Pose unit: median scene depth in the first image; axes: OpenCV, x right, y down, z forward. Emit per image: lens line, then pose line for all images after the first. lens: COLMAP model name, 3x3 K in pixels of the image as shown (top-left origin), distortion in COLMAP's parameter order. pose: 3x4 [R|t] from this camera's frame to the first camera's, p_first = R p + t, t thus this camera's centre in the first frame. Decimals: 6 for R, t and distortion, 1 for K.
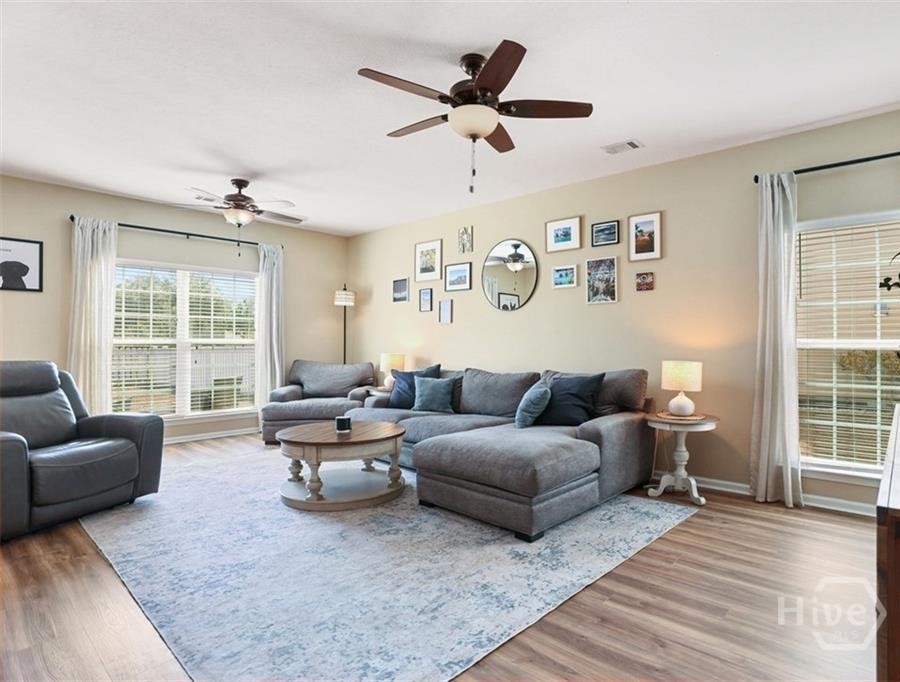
lens RADIAL K [[521.5, 0, 494.0], [0, 521.5, 328.5], [0, 0, 1]] dist [-0.004099, 0.021955]
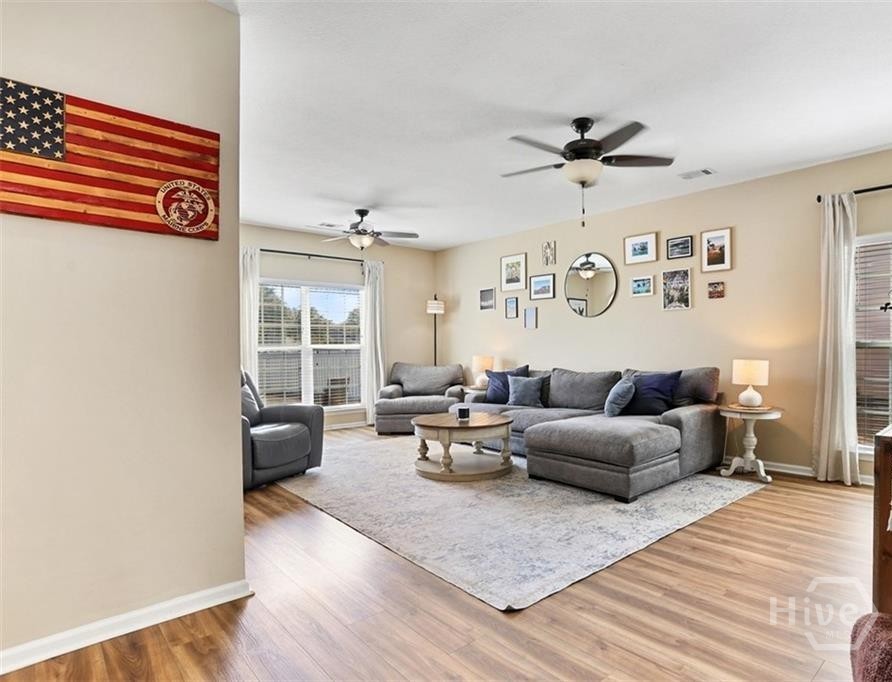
lens RADIAL K [[521.6, 0, 508.7], [0, 521.6, 346.4], [0, 0, 1]] dist [-0.021333, 0.050662]
pose [[0.996648, -0.009708, -0.081226, -0.077770], [0.011981, 0.999549, 0.027536, -0.004899], [0.080922, -0.028417, 0.996315, -0.186379]]
